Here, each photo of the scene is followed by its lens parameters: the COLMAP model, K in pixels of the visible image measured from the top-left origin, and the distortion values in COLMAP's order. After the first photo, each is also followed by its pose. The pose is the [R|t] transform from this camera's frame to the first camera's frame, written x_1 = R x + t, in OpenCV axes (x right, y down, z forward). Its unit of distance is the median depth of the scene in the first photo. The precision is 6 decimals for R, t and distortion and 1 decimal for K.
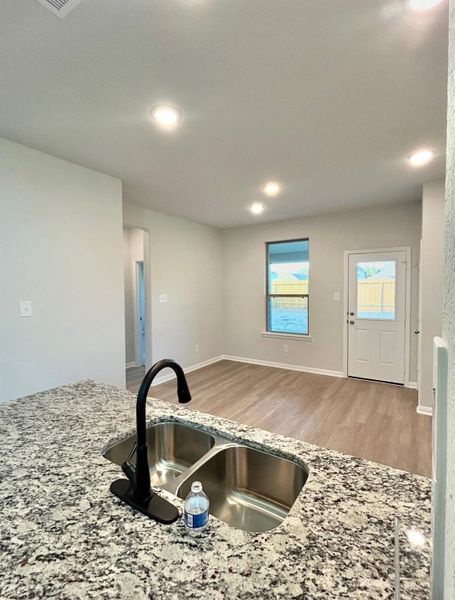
lens RADIAL K [[276.9, 0, 227.5], [0, 276.9, 300.0], [0, 0, 1]] dist [-0.000235, -0.000008]
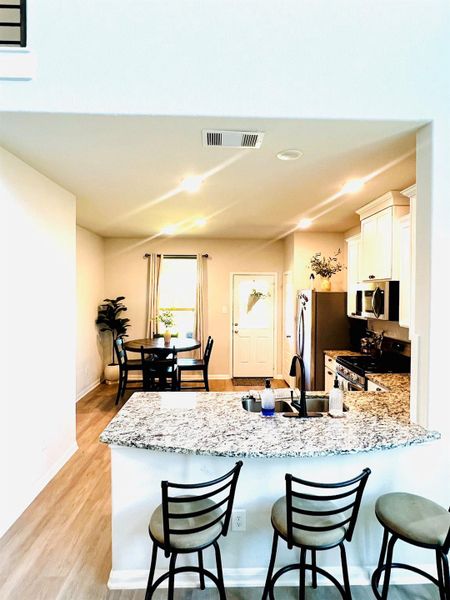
lens RADIAL K [[332.3, 0, 225.0], [0, 332.3, 300.0], [0, 0, 1]] dist [-0.000537, 0.000037]
pose [[0.825028, 0.000801, 0.565091, -0.430189], [0.011554, 0.999766, -0.018287, -0.032503], [-0.564974, 0.021617, 0.824826, -0.164575]]
